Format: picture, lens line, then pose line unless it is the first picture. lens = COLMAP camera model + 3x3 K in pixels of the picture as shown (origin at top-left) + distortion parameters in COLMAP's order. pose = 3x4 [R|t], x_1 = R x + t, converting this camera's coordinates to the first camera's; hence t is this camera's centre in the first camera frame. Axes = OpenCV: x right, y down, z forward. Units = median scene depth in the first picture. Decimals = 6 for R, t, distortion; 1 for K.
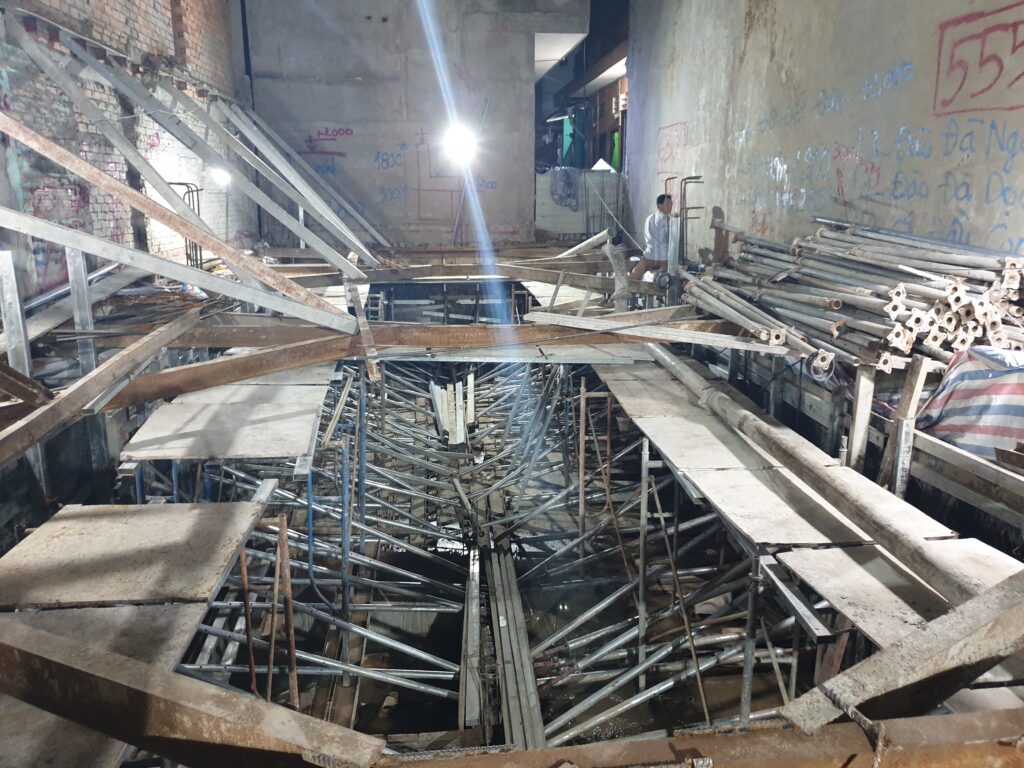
lens RADIAL K [[839.3, 0, 512.0], [0, 839.3, 384.0], [0, 0, 1]] dist [0.067334, -0.002785]
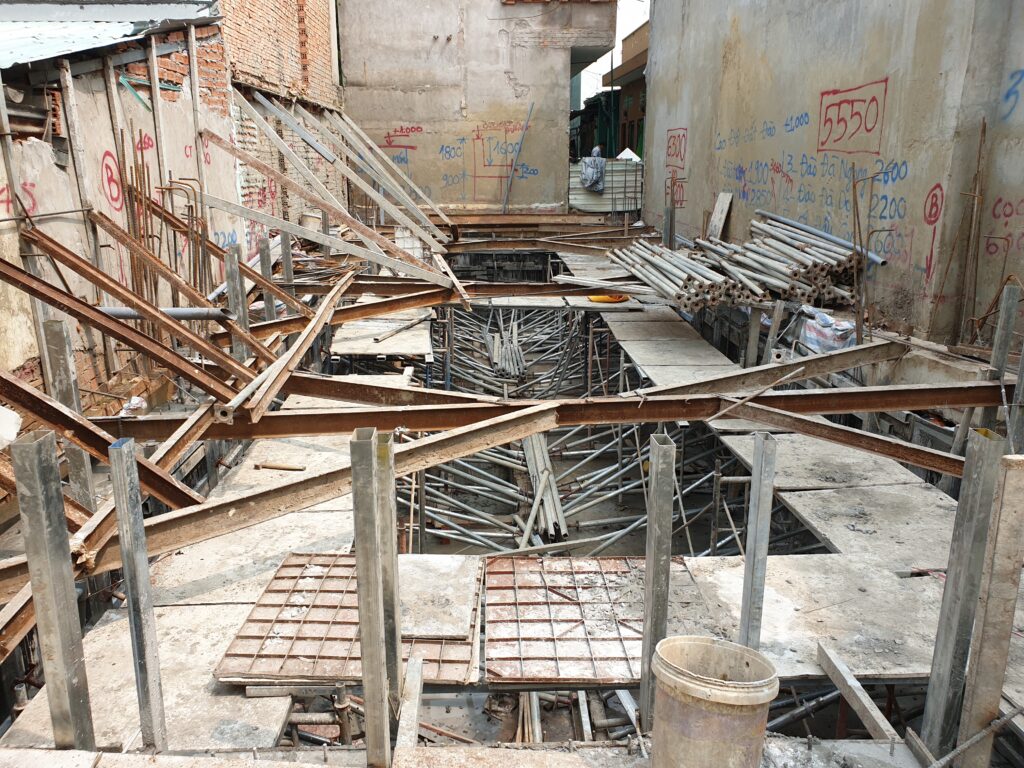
lens RADIAL K [[839.3, 0, 512.0], [0, 839.3, 384.0], [0, 0, 1]] dist [0.067334, -0.002785]
pose [[0.998824, 0.012966, -0.046720, 0.012038], [-0.011071, 0.999115, 0.040590, 0.049222], [0.047205, -0.040025, 0.998083, -0.521763]]
